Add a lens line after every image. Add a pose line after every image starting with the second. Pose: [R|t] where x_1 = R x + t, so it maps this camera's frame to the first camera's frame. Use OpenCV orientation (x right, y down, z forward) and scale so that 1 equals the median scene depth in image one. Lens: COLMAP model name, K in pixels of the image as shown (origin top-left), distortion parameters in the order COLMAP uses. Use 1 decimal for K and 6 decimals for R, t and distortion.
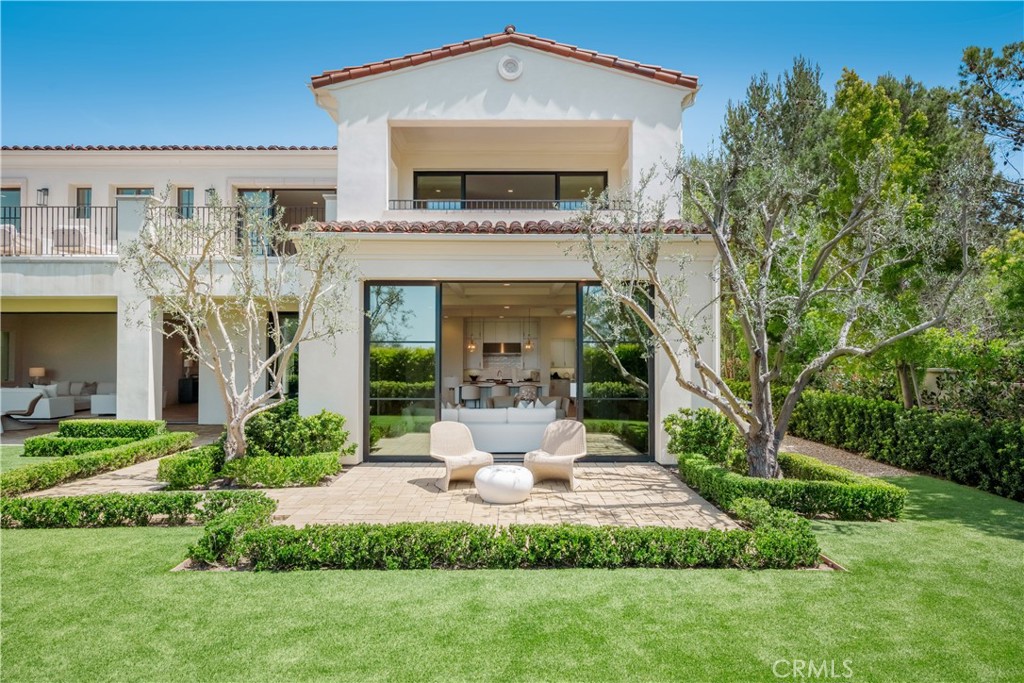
lens RADIAL K [[661.6, 0, 512.0], [0, 661.6, 341.5], [0, 0, 1]] dist [0.005400, -0.000598]
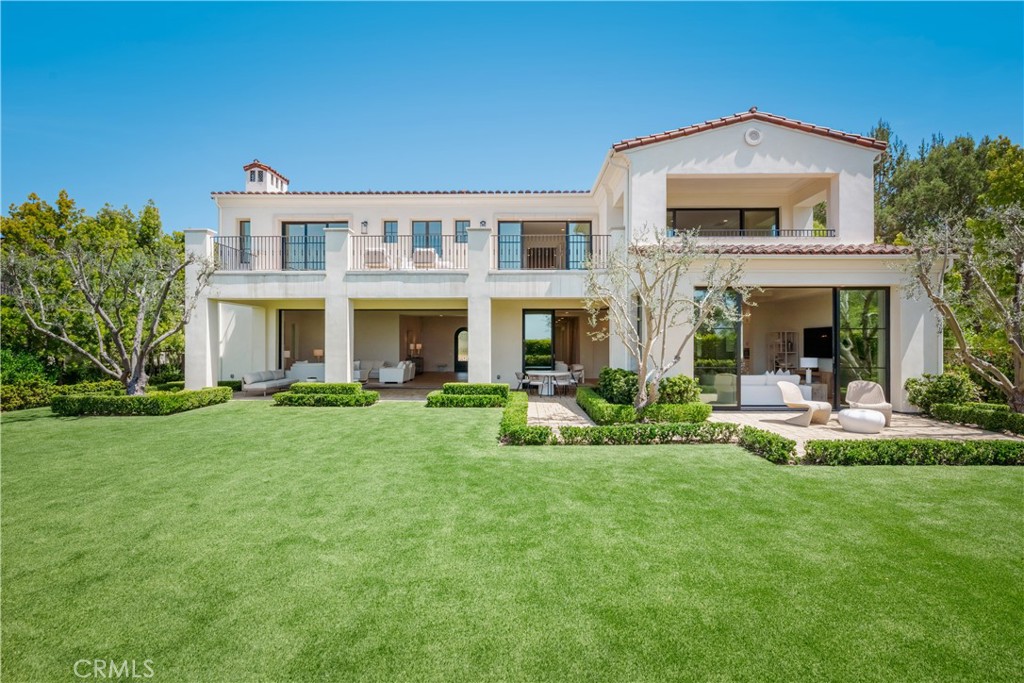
lens RADIAL K [[509.3, 0, 512.0], [0, 509.3, 341.5], [0, 0, 1]] dist [-0.003067, 0.000285]
pose [[0.999817, 0.000812, -0.019105, -0.499029], [-0.000508, 0.999873, 0.015906, 0.010116], [0.019116, -0.015893, 0.999691, -0.109849]]
